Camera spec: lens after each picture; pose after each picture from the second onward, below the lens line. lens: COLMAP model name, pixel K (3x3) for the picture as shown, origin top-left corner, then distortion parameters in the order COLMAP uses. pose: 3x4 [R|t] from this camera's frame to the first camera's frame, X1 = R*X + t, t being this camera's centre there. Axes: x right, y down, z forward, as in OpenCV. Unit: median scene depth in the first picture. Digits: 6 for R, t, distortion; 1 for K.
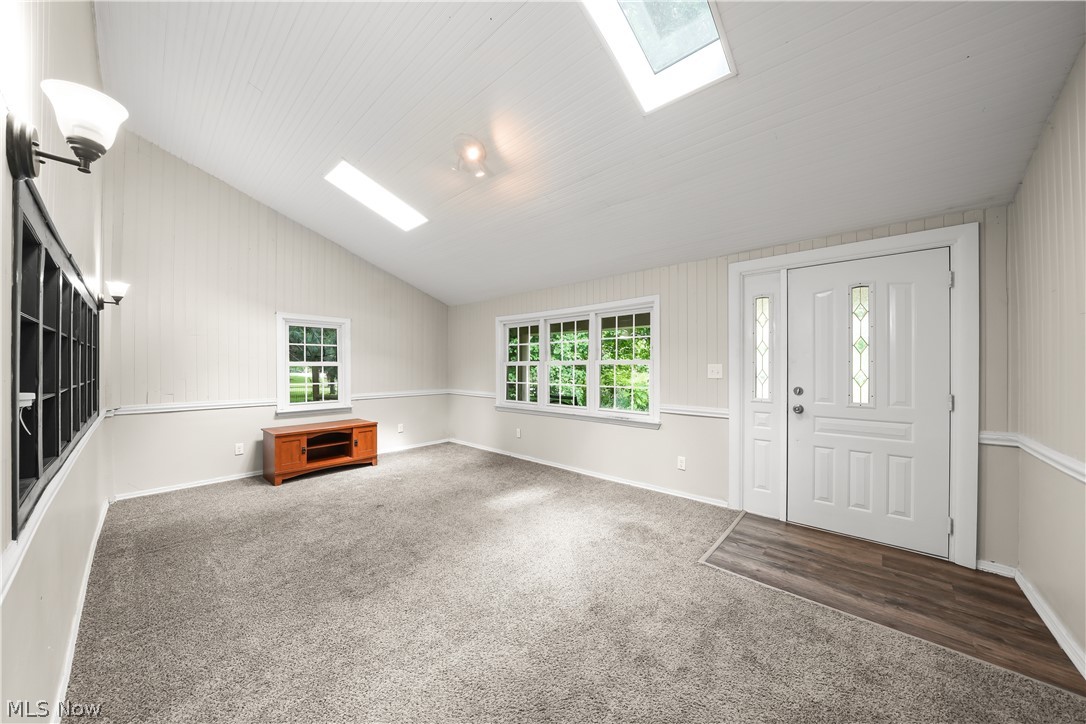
lens RADIAL K [[381.8, 0, 544.9], [0, 381.8, 360.5], [0, 0, 1]] dist [-0.019674, 0.000398]
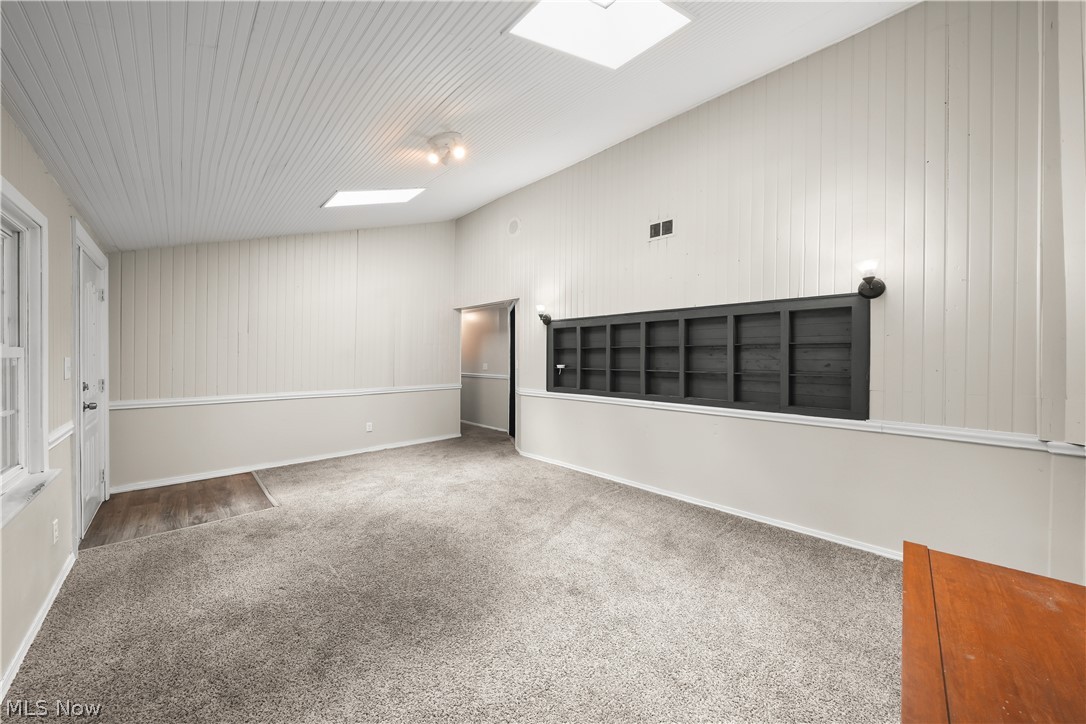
lens RADIAL K [[381.8, 0, 544.9], [0, 381.8, 360.5], [0, 0, 1]] dist [-0.019674, 0.000398]
pose [[-0.998393, -0.003100, 0.056577, -0.547037], [-0.003113, 0.999995, -0.000146, 0.024997], [-0.056577, -0.000322, -0.998398, 2.126720]]
